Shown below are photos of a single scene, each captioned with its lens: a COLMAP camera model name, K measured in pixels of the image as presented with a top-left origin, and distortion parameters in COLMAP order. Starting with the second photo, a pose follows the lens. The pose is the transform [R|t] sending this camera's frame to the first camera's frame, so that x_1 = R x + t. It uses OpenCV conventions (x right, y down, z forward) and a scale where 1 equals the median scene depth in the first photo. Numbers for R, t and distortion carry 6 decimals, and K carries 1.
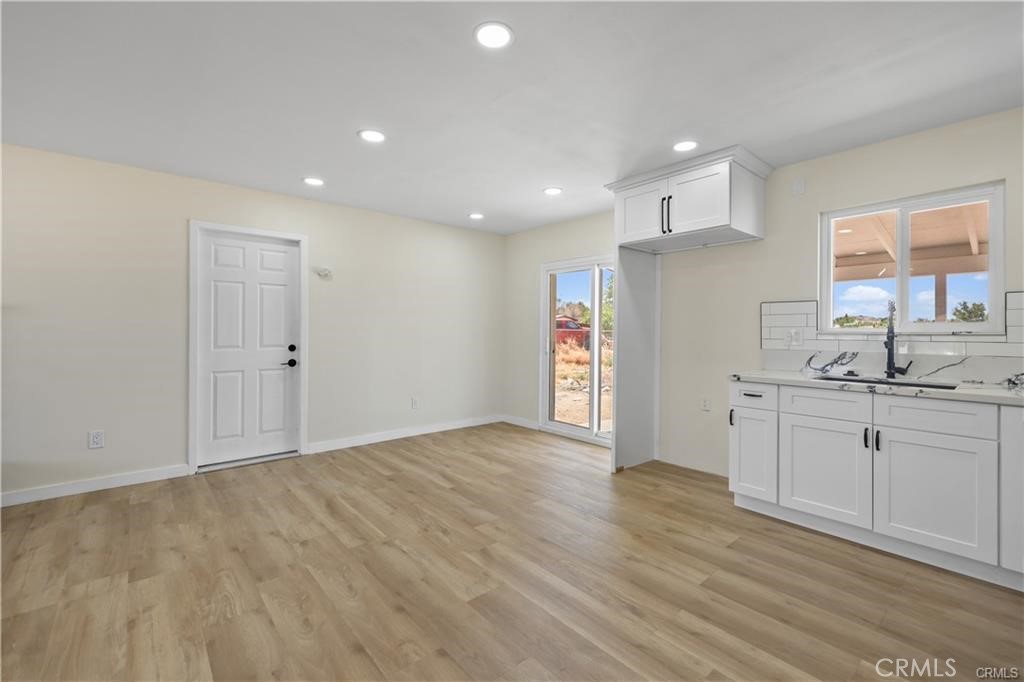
lens RADIAL K [[432.7, 0, 507.4], [0, 432.7, 333.7], [0, 0, 1]] dist [0.004344, 0.000184]
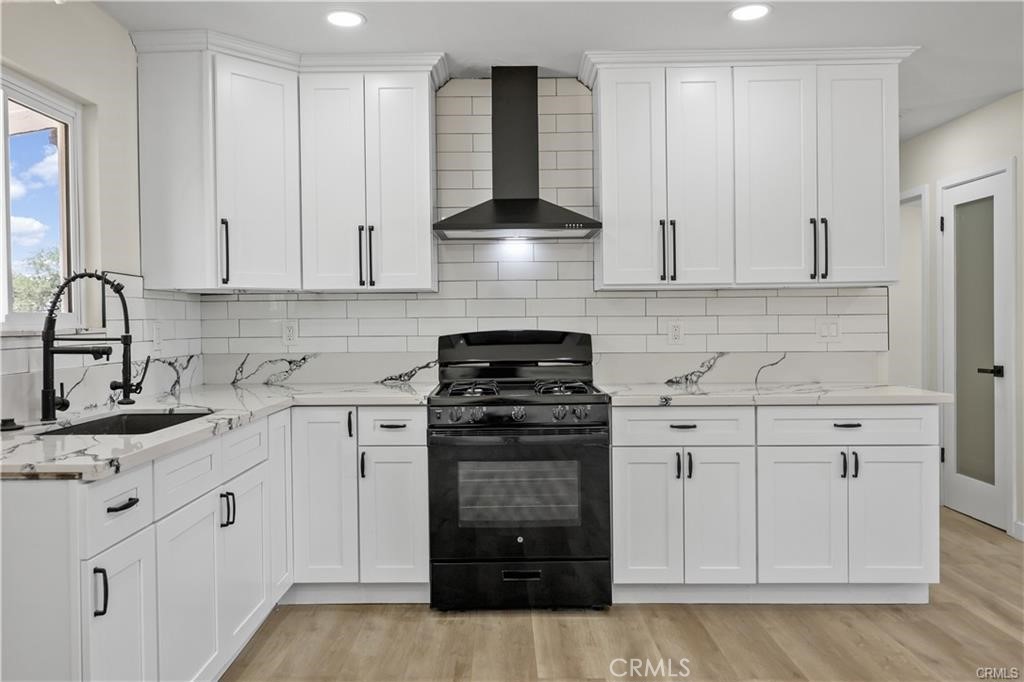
lens RADIAL K [[726.2, 0, 505.9], [0, 726.2, 332.2], [0, 0, 1]] dist [-0.010274, -0.003415]
pose [[-0.761652, -0.001651, 0.647984, -0.053343], [0.014958, 0.999685, 0.020129, -0.007772], [-0.647814, 0.025024, -0.761388, 0.956995]]
